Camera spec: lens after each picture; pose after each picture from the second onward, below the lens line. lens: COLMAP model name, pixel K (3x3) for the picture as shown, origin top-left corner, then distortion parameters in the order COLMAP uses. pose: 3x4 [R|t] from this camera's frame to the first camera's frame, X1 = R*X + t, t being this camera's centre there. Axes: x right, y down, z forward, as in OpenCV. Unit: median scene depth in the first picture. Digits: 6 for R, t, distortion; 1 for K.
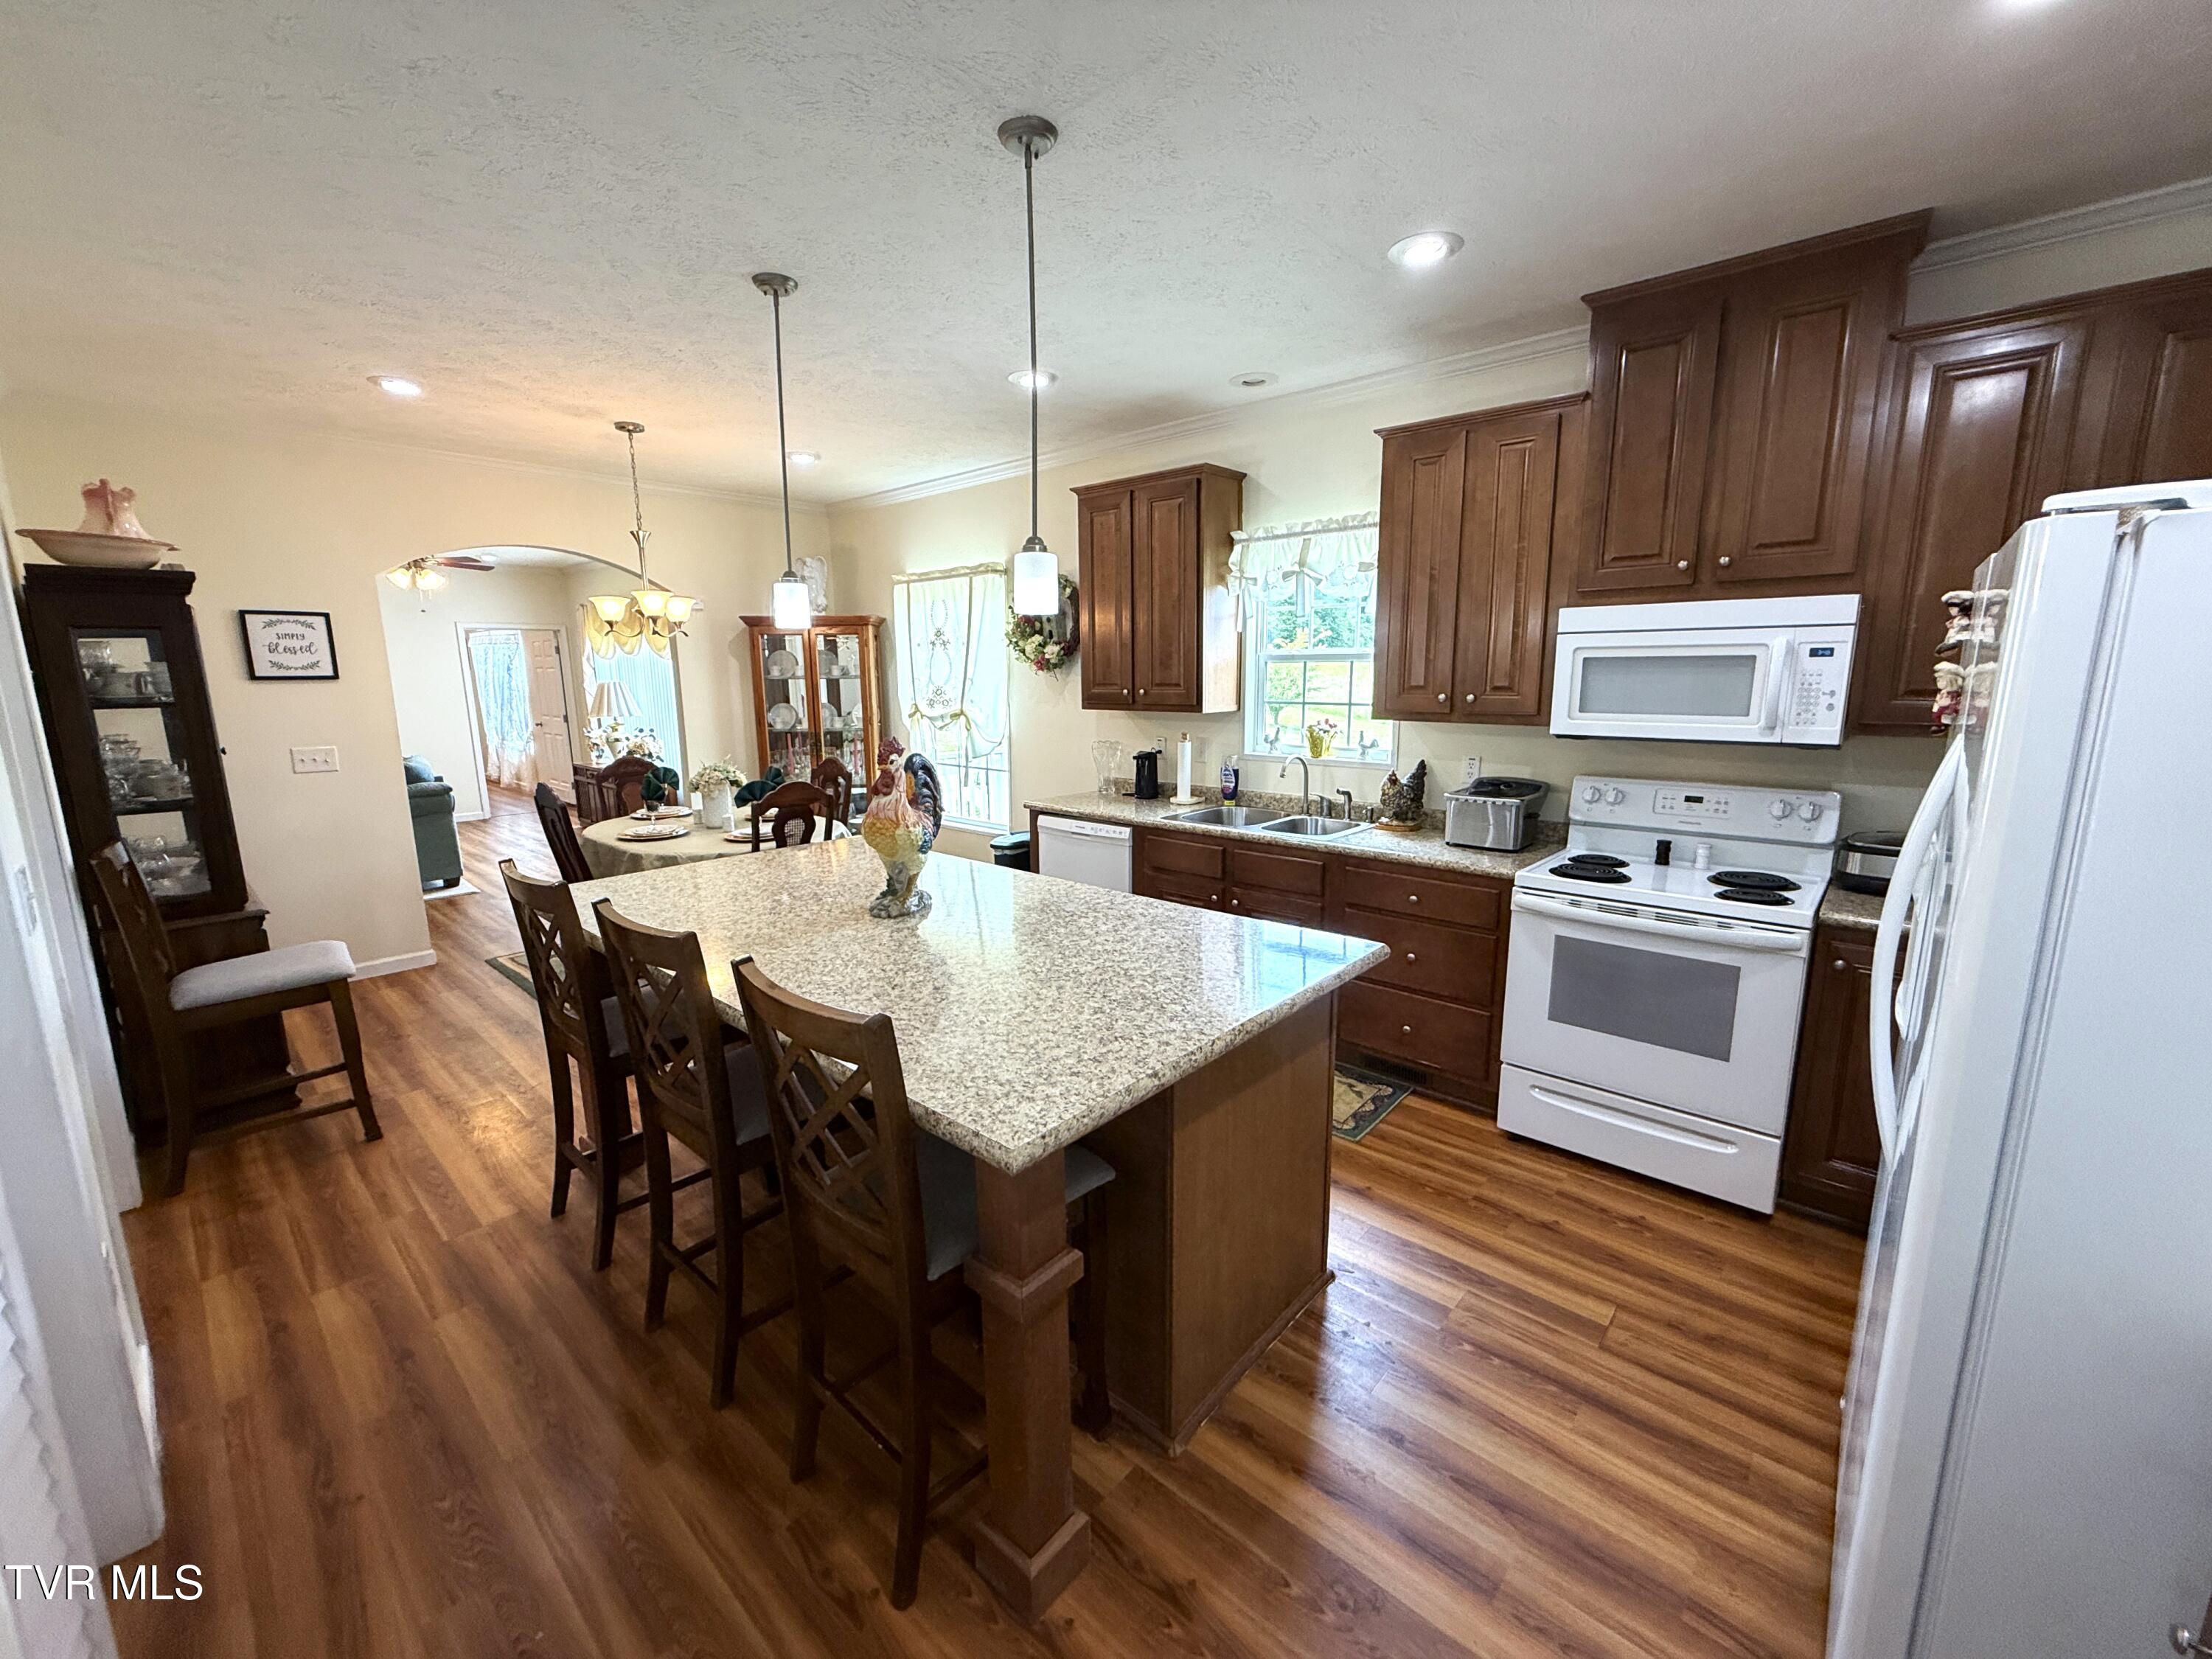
lens RADIAL K [[884.7, 0, 1100.2], [0, 884.7, 829.8], [0, 0, 1]] dist [-0.001139, -0.000258]
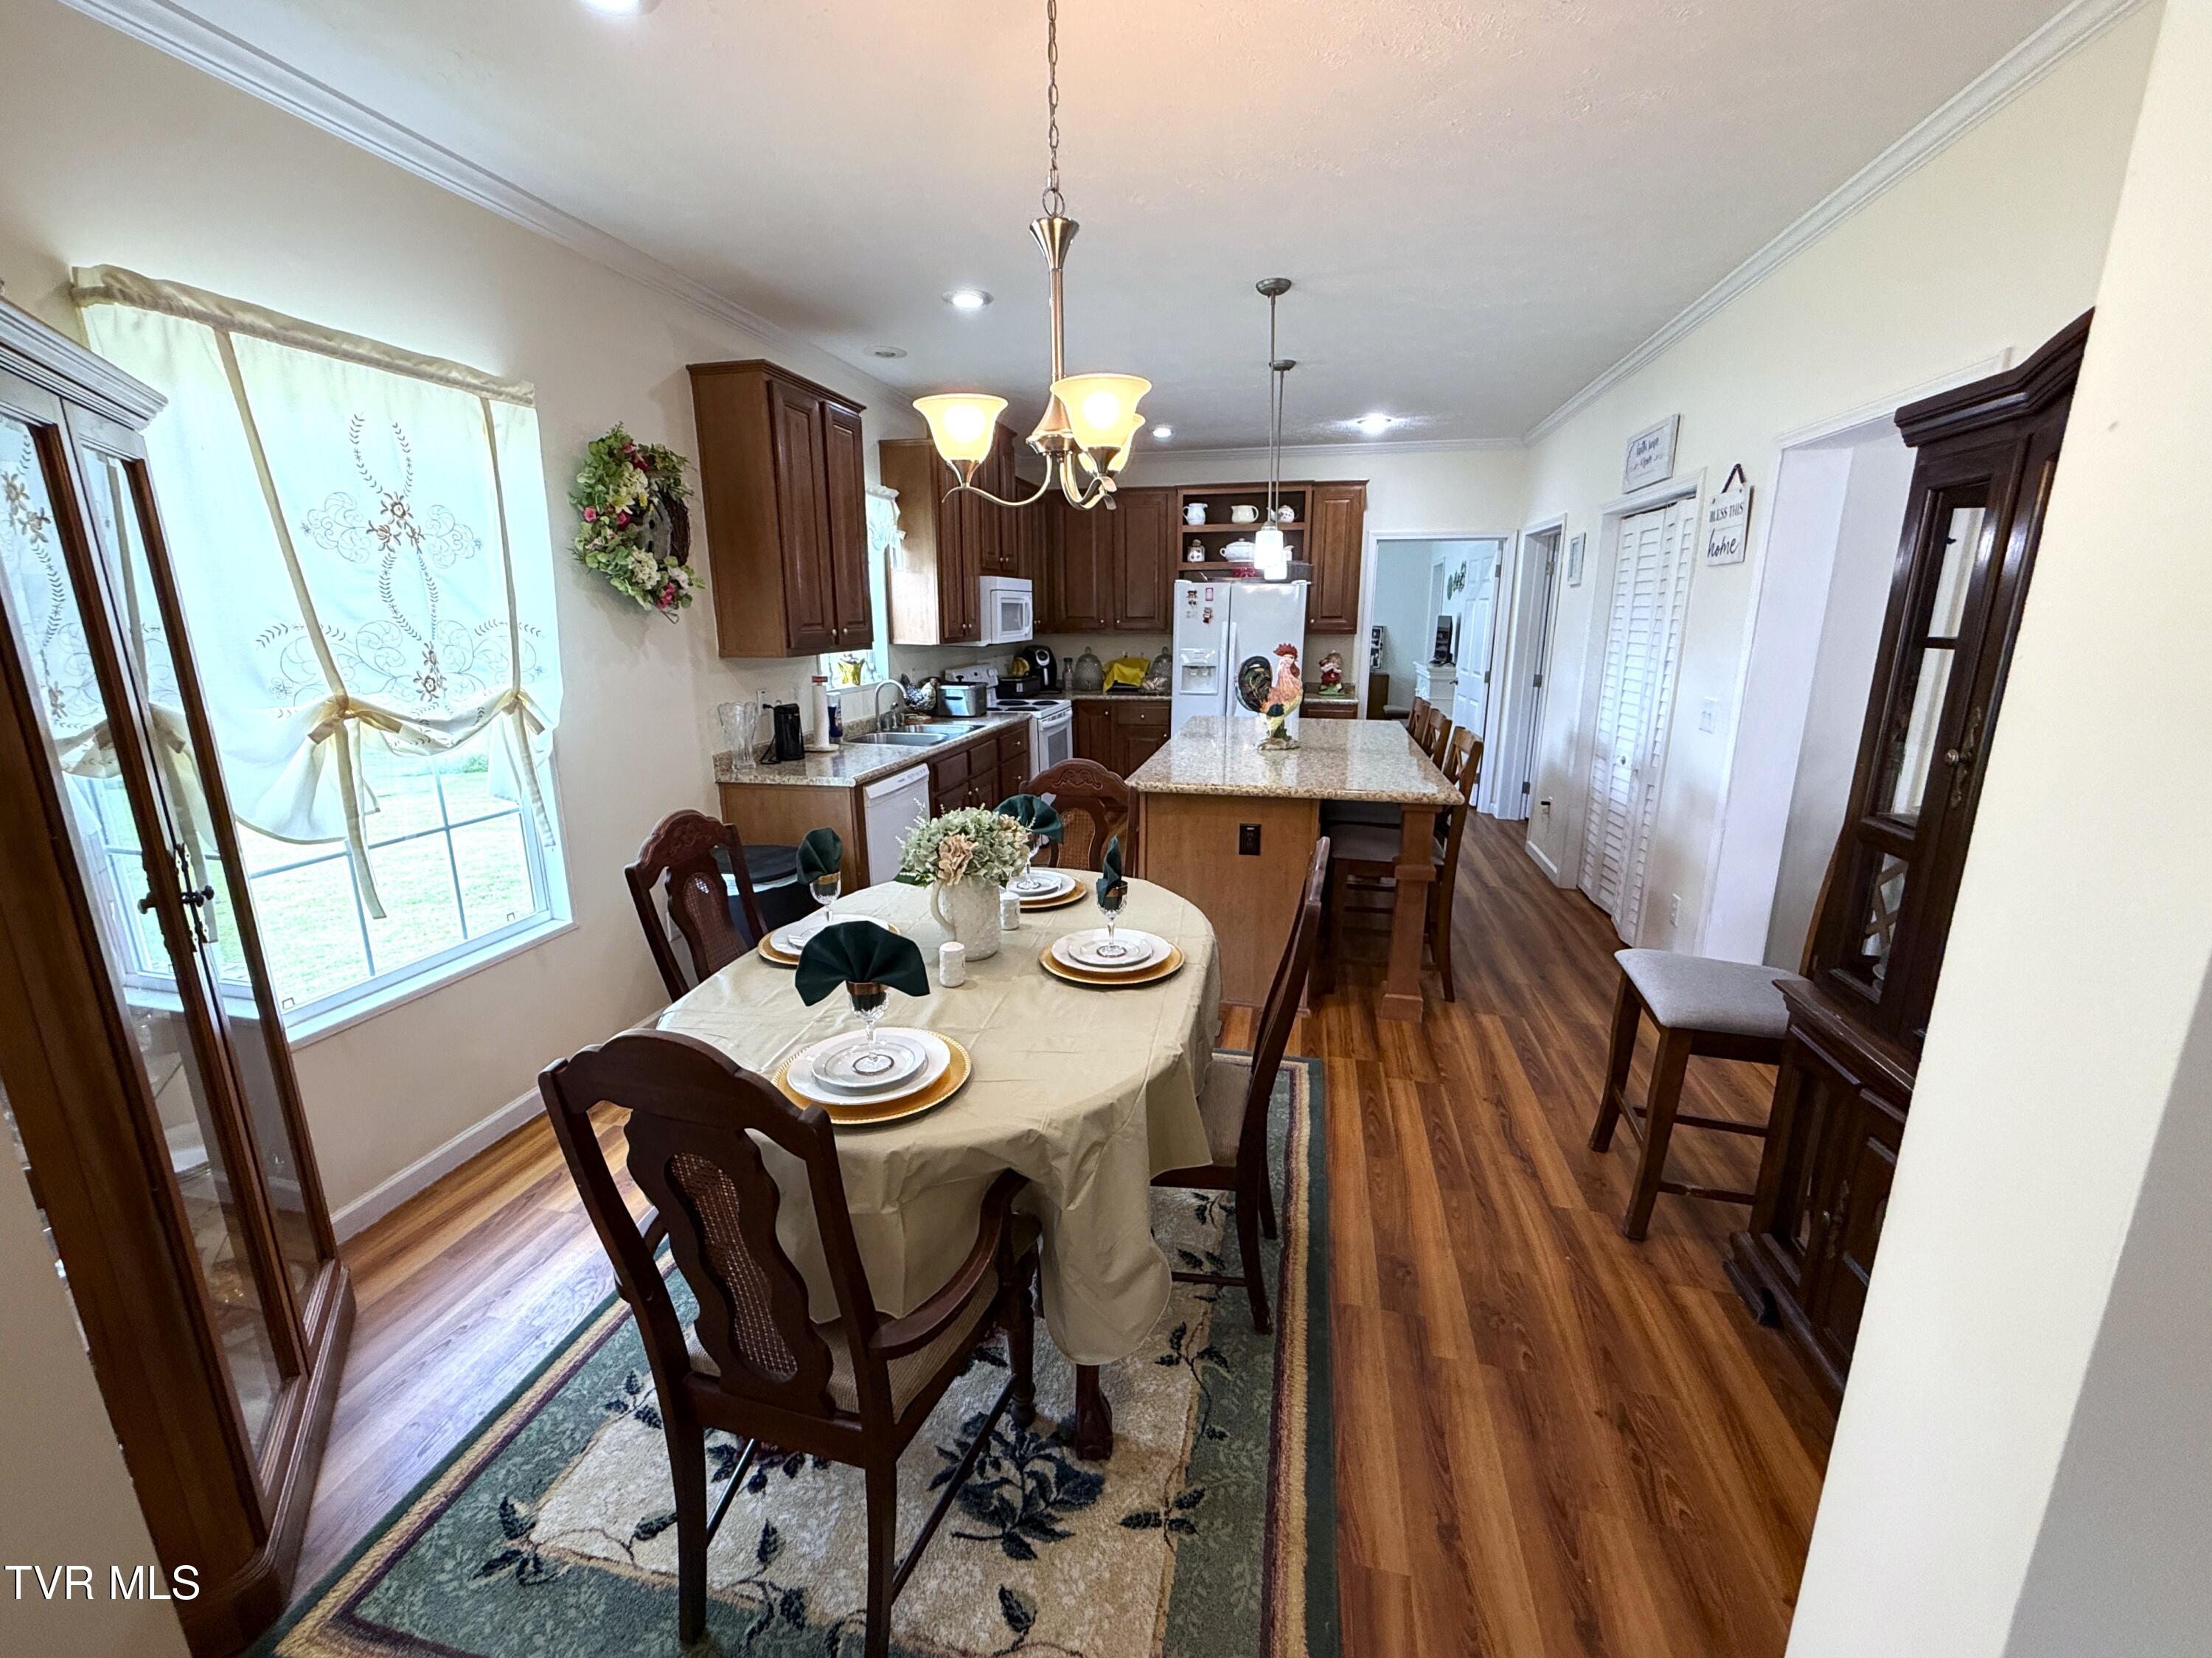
lens RADIAL K [[884.7, 0, 1100.2], [0, 884.7, 829.3], [0, 0, 1]] dist [-0.001139, -0.000258]
pose [[-0.474879, -0.209232, 0.854817, -0.882165], [0.153250, 0.936826, 0.314440, -0.206539], [-0.866605, 0.280321, -0.412814, 1.173903]]
